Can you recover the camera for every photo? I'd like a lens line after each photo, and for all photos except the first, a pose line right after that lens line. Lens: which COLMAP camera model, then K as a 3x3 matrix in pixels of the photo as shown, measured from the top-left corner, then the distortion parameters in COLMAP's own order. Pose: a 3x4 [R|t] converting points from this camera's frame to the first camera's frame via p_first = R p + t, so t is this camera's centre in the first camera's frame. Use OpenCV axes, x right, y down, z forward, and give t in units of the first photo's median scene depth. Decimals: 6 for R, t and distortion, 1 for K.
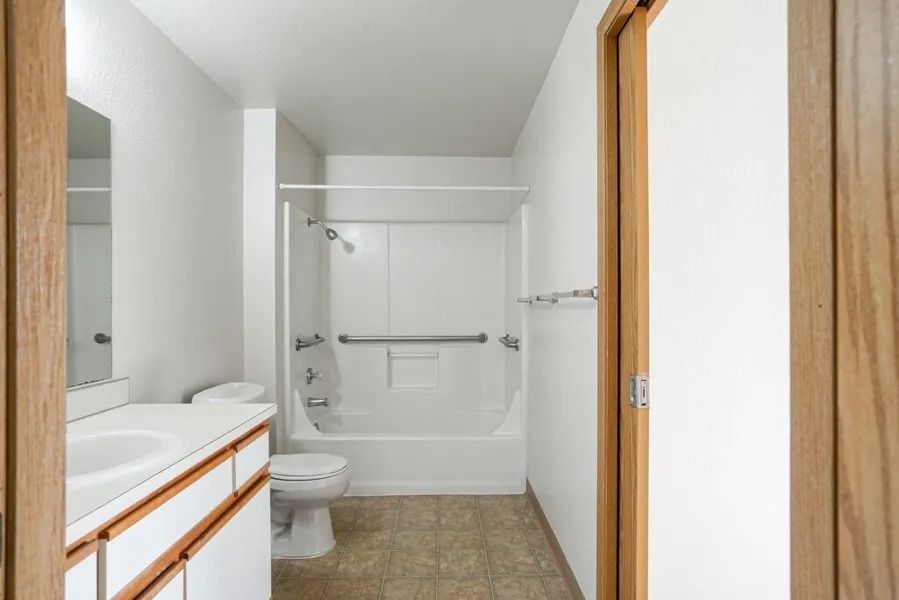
lens RADIAL K [[512.6, 0, 449.5], [0, 512.6, 300.0], [0, 0, 1]] dist [0.002433, 0.000577]
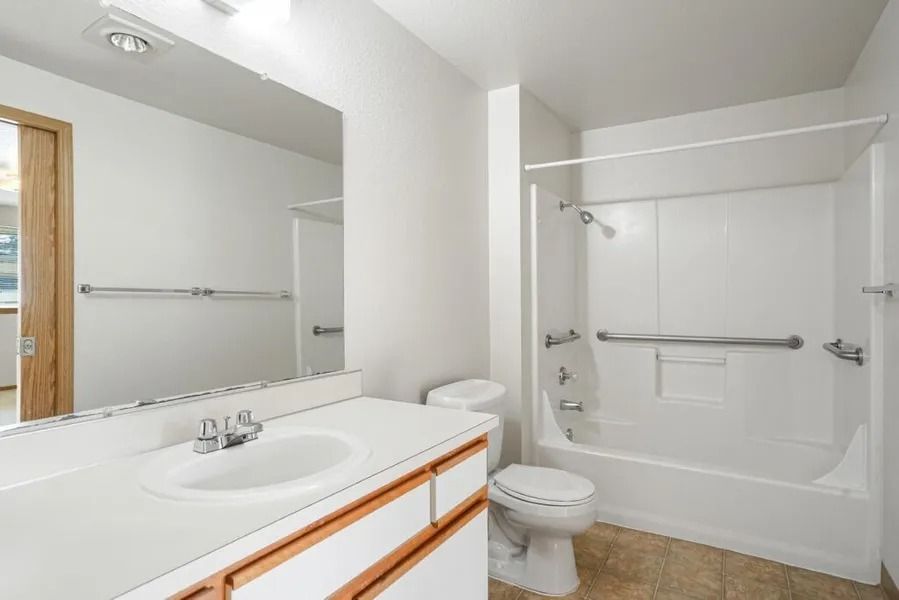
lens RADIAL K [[466.4, 0, 450.4], [0, 466.4, 295.9], [0, 0, 1]] dist [-0.049025, 0.031698]
pose [[0.842075, -0.001395, -0.539358, 0.003572], [0.004201, 0.999983, 0.003971, 0.003408], [0.539344, -0.005610, 0.842067, 0.232373]]
